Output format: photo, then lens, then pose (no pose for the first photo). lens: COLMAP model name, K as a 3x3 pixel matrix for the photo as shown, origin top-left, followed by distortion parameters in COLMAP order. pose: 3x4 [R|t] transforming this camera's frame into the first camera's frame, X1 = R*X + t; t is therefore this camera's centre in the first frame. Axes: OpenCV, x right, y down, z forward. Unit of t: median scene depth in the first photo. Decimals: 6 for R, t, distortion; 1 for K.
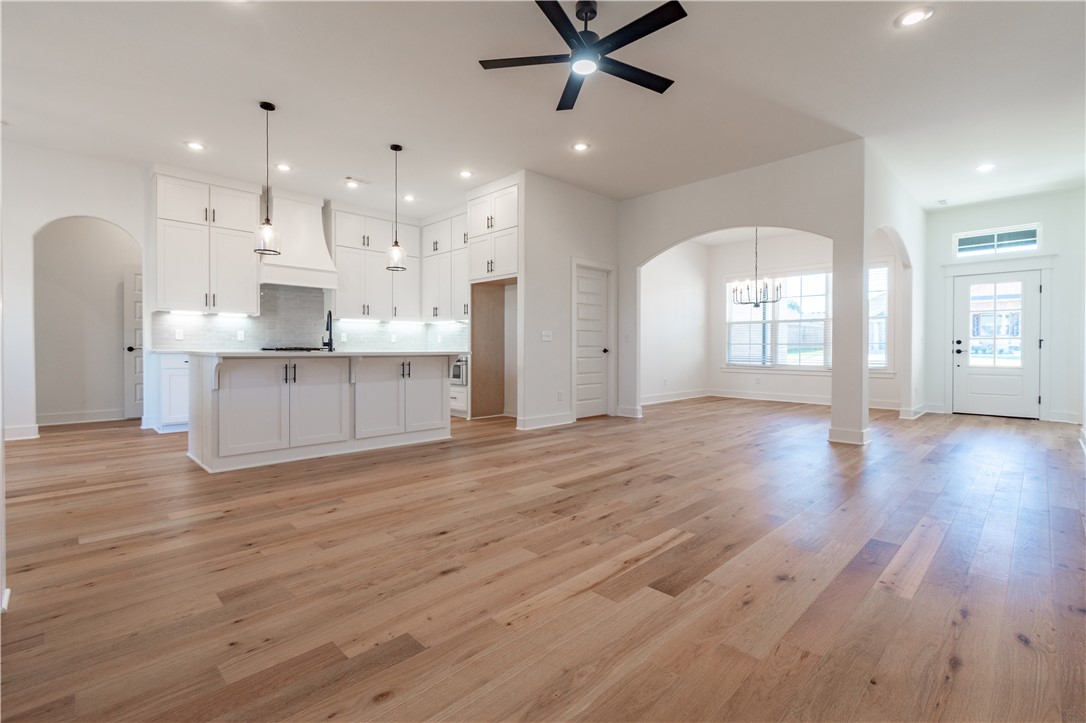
lens RADIAL K [[499.1, 0, 485.3], [0, 499.1, 357.9], [0, 0, 1]] dist [-0.003067, -0.001681]
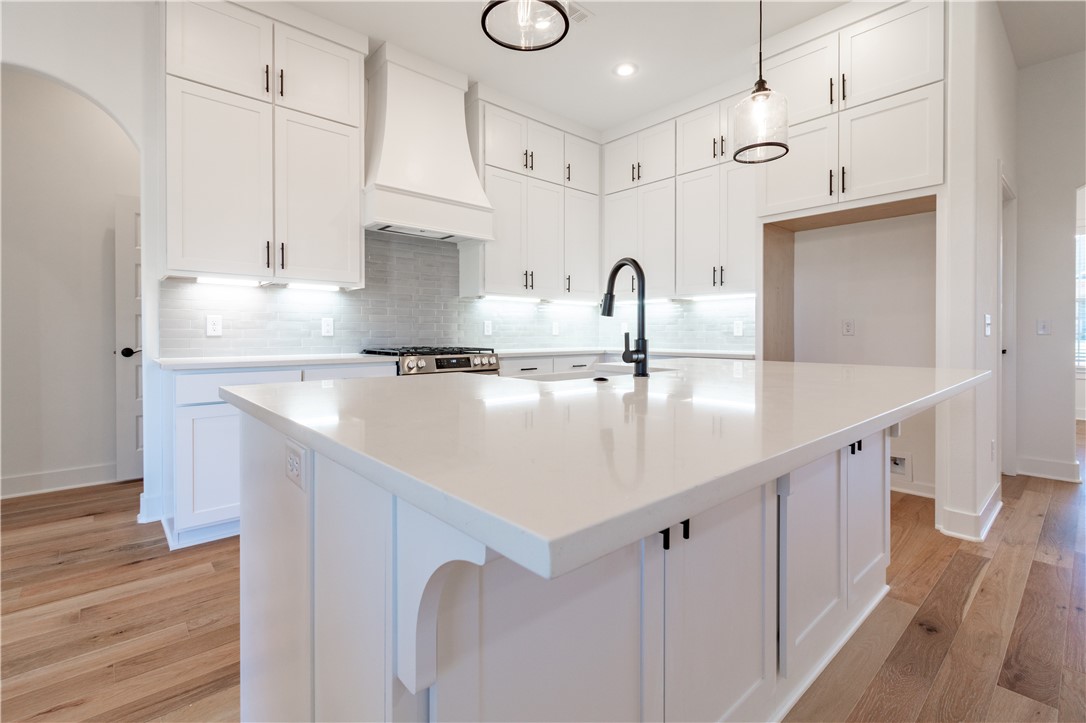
lens RADIAL K [[499.1, 0, 484.0], [0, 499.1, 344.9], [0, 0, 1]] dist [-0.003067, -0.001681]
pose [[0.998432, -0.003380, -0.055869, -0.296214], [0.003370, 0.999994, -0.000275, -0.024640], [0.055870, 0.000086, 0.998438, 0.483367]]
